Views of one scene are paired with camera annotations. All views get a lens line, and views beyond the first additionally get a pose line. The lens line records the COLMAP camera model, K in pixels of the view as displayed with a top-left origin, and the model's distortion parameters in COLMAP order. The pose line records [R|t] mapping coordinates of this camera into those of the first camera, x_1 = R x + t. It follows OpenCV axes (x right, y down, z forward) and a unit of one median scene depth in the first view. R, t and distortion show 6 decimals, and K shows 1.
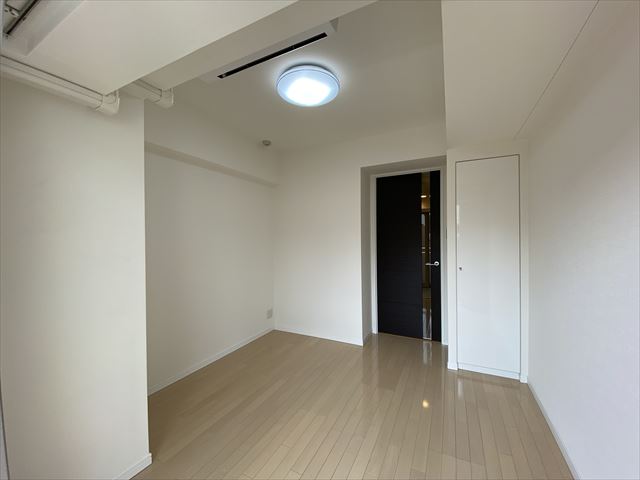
lens RADIAL K [[258.2, 0, 317.7], [0, 258.2, 239.4], [0, 0, 1]] dist [0.000584, -0.000078]
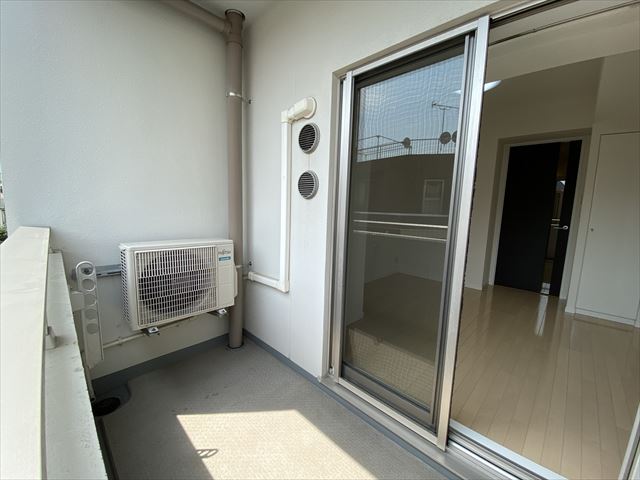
lens RADIAL K [[264.1, 0, 315.8], [0, 264.1, 239.6], [0, 0, 1]] dist [0.021459, -0.019603]
pose [[0.953016, 0.078615, -0.292541, -0.223287], [-0.044932, 0.991740, 0.120136, 0.057891], [0.299569, -0.101347, 0.948677, -0.402024]]
